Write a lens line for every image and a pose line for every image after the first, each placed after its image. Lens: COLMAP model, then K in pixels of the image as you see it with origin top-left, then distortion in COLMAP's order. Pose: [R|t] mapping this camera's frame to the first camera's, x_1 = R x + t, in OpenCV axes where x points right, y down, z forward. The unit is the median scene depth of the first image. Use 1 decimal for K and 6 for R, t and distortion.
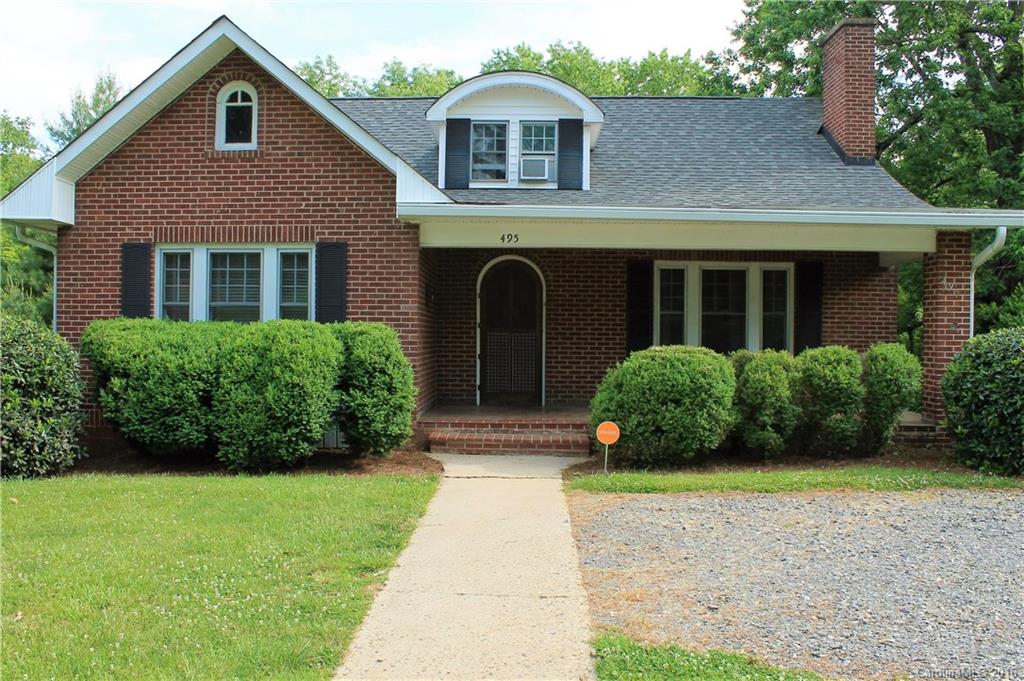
lens RADIAL K [[841.6, 0, 511.1], [0, 841.6, 351.0], [0, 0, 1]] dist [-0.115728, 0.008413]
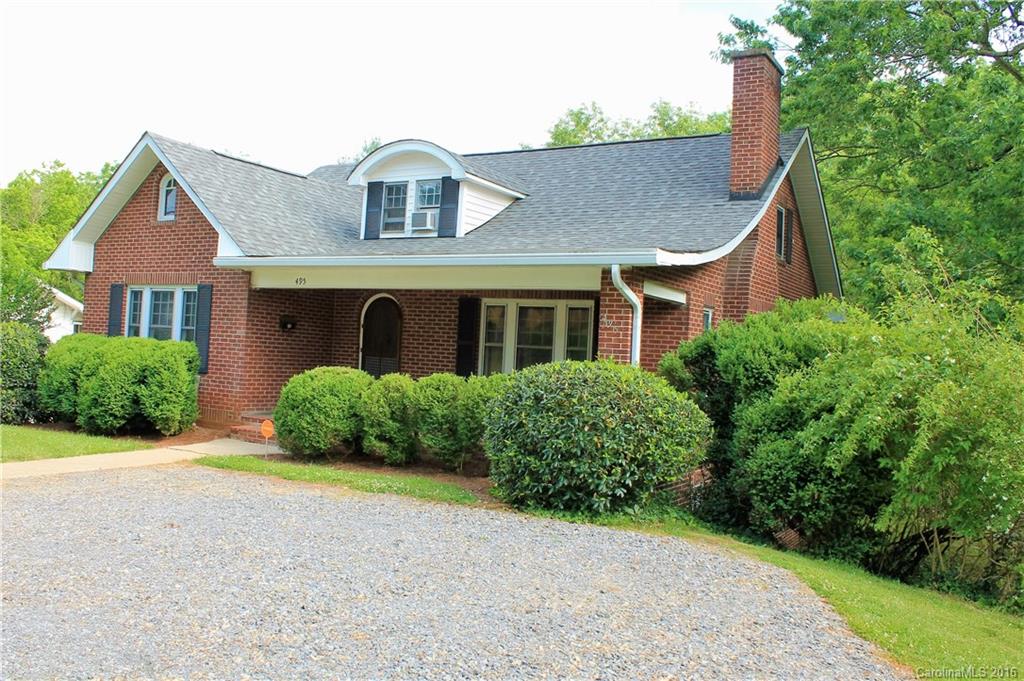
lens RADIAL K [[868.4, 0, 512.0], [0, 868.4, 340.5], [0, 0, 1]] dist [-0.120167, 0.008274]
pose [[0.880383, 0.030577, -0.473276, 0.910833], [-0.056150, 0.997621, -0.039997, -0.007318], [0.470927, 0.061787, 0.880006, -0.014316]]
